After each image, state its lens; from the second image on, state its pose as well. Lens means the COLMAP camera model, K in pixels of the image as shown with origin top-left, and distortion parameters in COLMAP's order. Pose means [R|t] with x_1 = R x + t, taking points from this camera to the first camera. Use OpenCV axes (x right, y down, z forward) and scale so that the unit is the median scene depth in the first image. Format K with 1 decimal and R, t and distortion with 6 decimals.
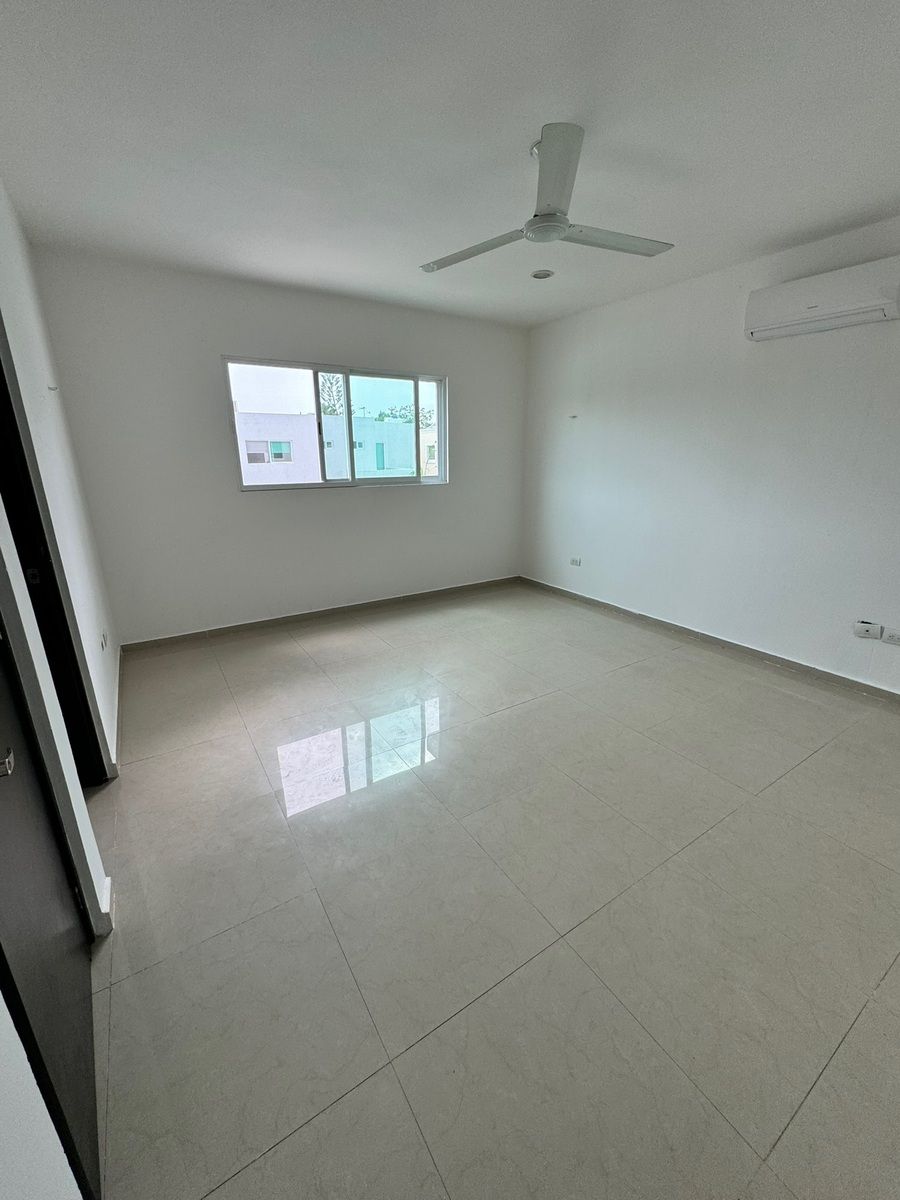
lens RADIAL K [[478.4, 0, 449.6], [0, 478.4, 604.5], [0, 0, 1]] dist [0.001794, -0.000281]
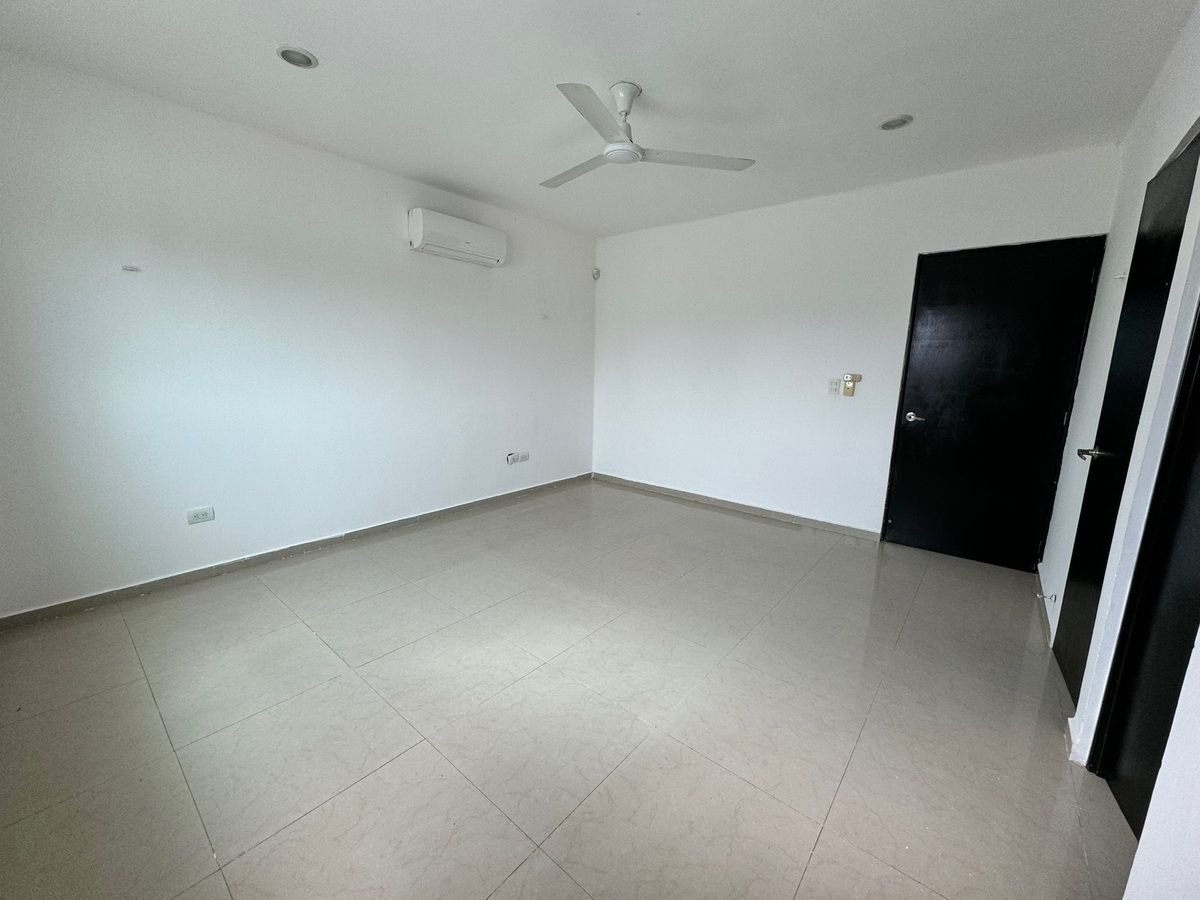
lens RADIAL K [[478.4, 0, 598.9], [0, 478.4, 452.7], [0, 0, 1]] dist [0.001794, -0.000281]
pose [[-0.295574, -0.190965, 0.936039, -0.558495], [0.262339, 0.925924, 0.271740, -0.258203], [-0.918594, 0.325878, -0.223582, 0.873958]]
